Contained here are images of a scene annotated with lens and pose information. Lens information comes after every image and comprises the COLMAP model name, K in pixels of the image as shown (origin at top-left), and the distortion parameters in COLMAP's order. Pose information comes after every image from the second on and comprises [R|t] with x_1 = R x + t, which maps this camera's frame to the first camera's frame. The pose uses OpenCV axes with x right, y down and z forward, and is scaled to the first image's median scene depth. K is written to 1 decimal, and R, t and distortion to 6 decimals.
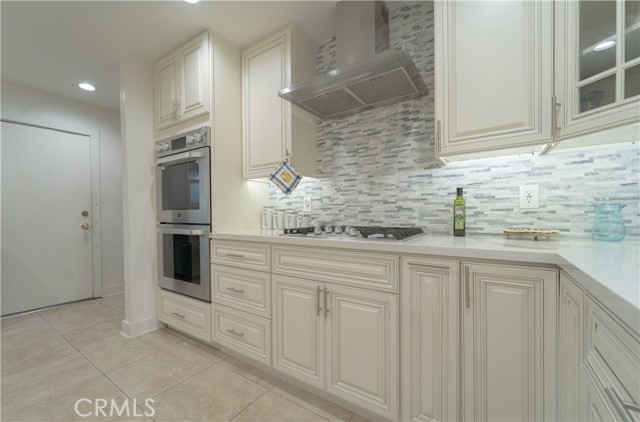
lens RADIAL K [[263.3, 0, 308.3], [0, 263.3, 218.2], [0, 0, 1]] dist [0.000856, -0.000390]
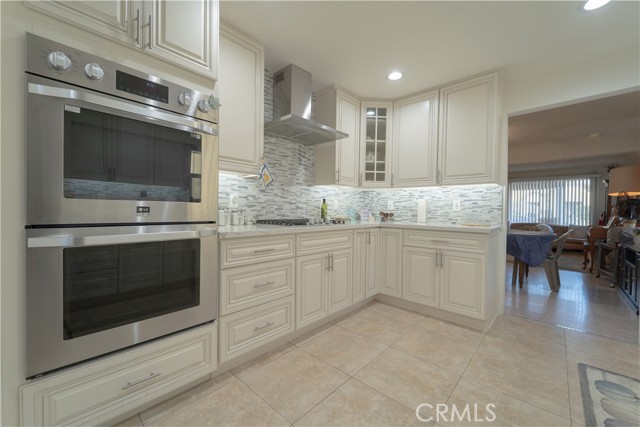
lens RADIAL K [[255.6, 0, 317.3], [0, 255.6, 215.0], [0, 0, 1]] dist [-0.001254, -0.000414]
pose [[0.141977, -0.009487, 0.989825, -1.112084], [0.002608, 0.999954, 0.009210, -0.004483], [-0.989867, 0.001274, 0.141995, 0.595101]]
